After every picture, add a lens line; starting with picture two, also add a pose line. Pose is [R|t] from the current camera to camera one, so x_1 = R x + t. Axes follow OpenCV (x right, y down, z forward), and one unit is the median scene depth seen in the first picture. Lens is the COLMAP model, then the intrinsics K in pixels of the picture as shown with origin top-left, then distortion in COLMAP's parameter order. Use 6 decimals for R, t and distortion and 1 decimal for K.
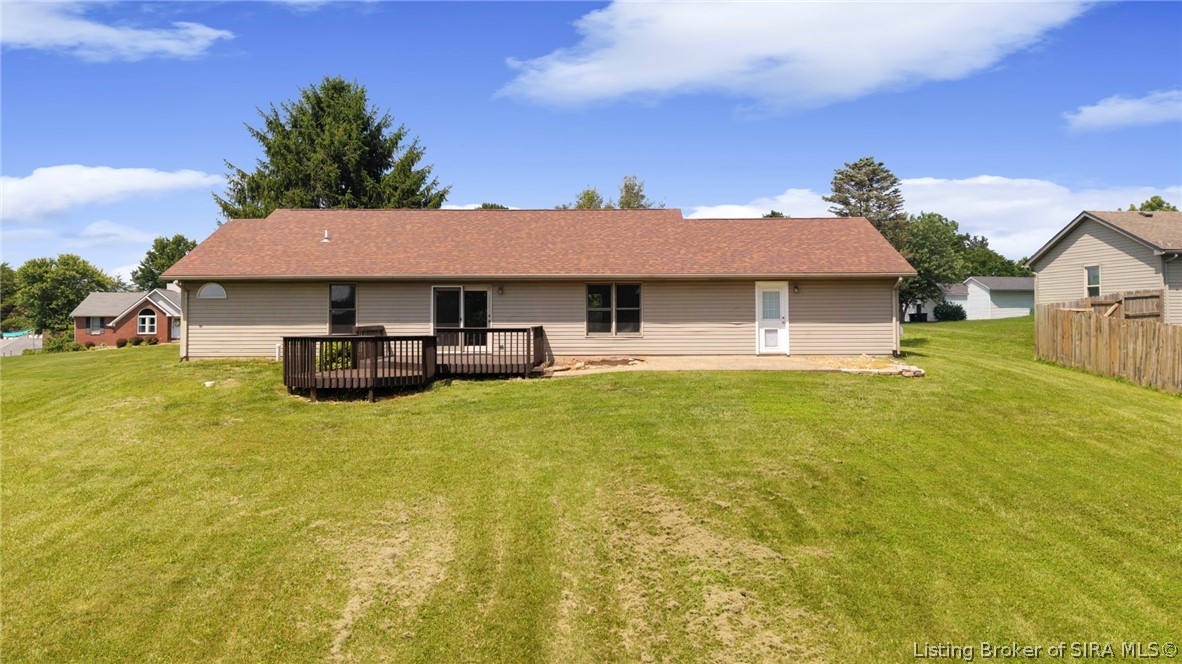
lens RADIAL K [[818.7, 0, 586.7], [0, 818.7, 295.1], [0, 0, 1]] dist [0.010511, -0.010406]
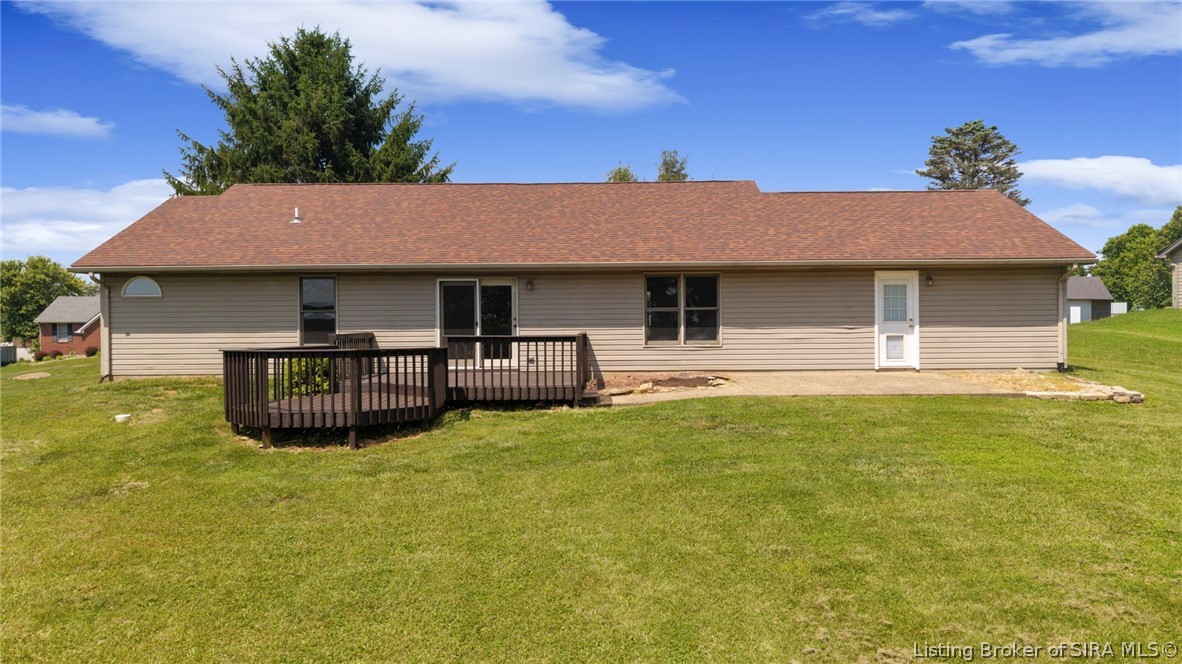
lens RADIAL K [[818.7, 0, 579.6], [0, 818.7, 330.7], [0, 0, 1]] dist [0.010511, -0.010406]
pose [[0.999987, -0.004130, -0.002932, -0.058024], [0.004238, 0.999275, 0.037837, 0.008014], [0.002774, -0.037849, 0.999280, 0.256607]]
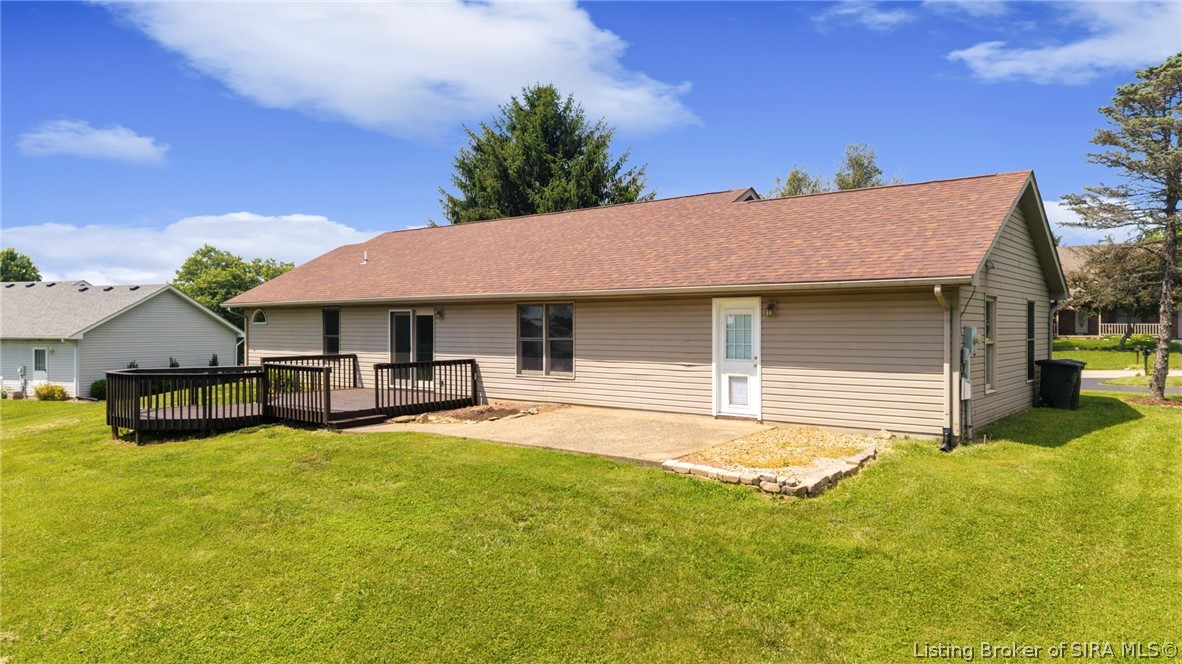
lens RADIAL K [[818.7, 0, 581.1], [0, 818.7, 329.5], [0, 0, 1]] dist [0.010511, -0.010406]
pose [[0.778105, 0.007589, -0.628088, 0.517120], [-0.001959, 0.999951, 0.009656, 0.001111], [0.628131, -0.006283, 0.778082, 0.450594]]
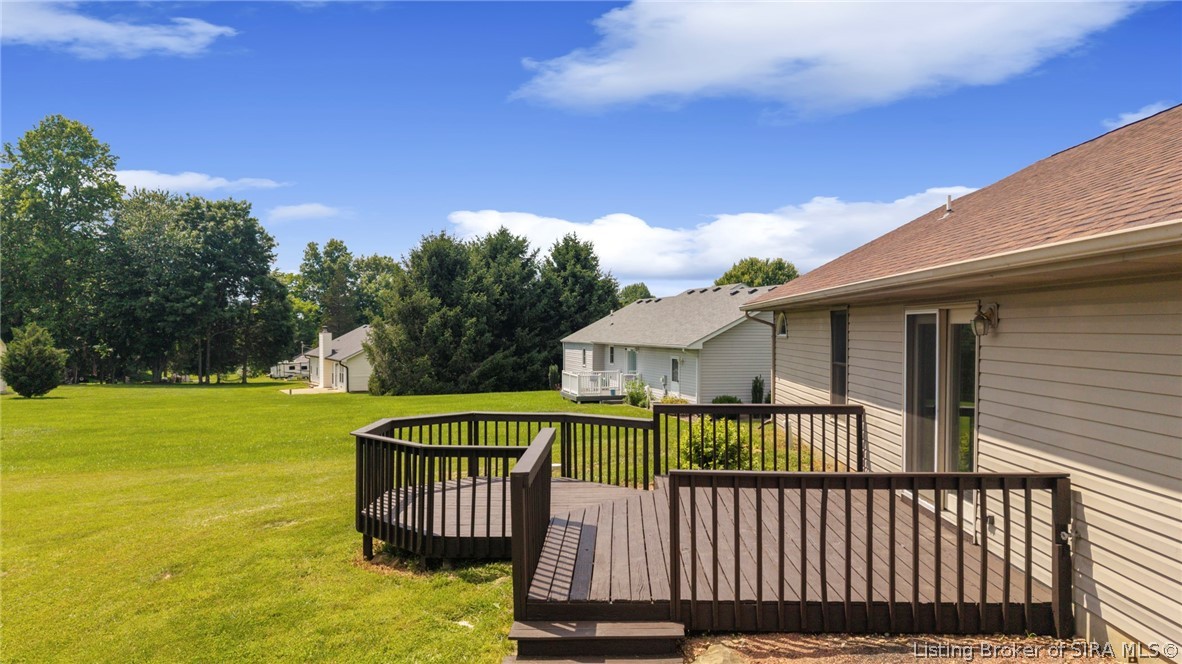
lens RADIAL K [[818.7, 0, 585.1], [0, 818.7, 330.5], [0, 0, 1]] dist [0.010511, -0.010406]
pose [[-0.021739, 0.009064, -0.999723, 0.175768], [-0.002488, 0.999955, 0.009120, -0.004872], [0.999761, 0.002685, -0.021716, 0.868150]]
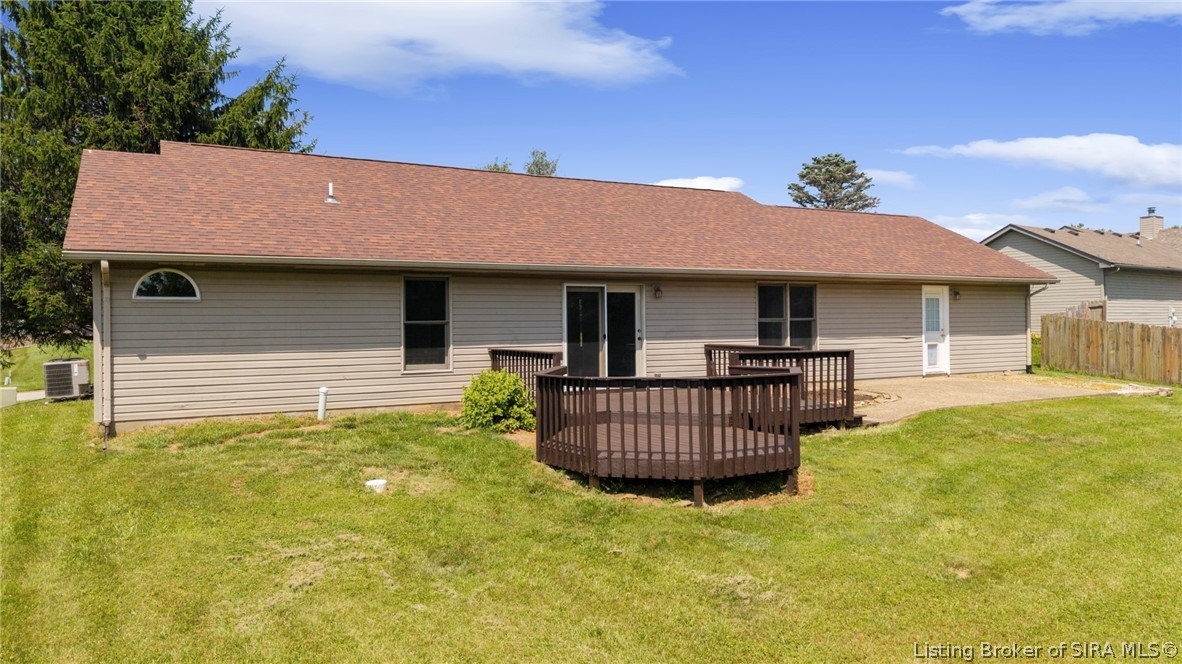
lens RADIAL K [[818.7, 0, 581.8], [0, 818.7, 326.3], [0, 0, 1]] dist [0.010511, -0.010406]
pose [[0.878111, -0.006414, 0.478415, -0.474952], [-0.006775, 0.999643, 0.025839, 0.005104], [-0.478410, -0.025931, 0.877754, 0.447315]]
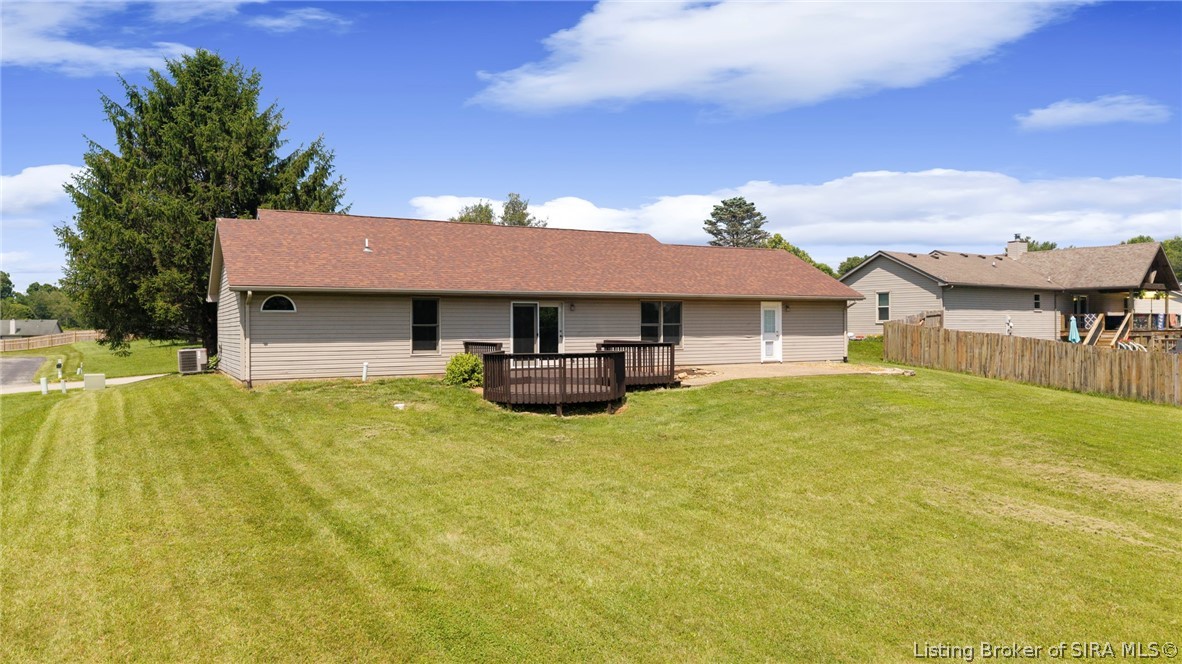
lens RADIAL K [[818.7, 0, 589.1], [0, 818.7, 323.6], [0, 0, 1]] dist [0.010511, -0.010406]
pose [[0.874756, 0.000696, 0.484562, -0.592954], [-0.011647, 0.999740, 0.019590, -0.005056], [-0.484423, -0.022780, 0.874537, 0.072135]]
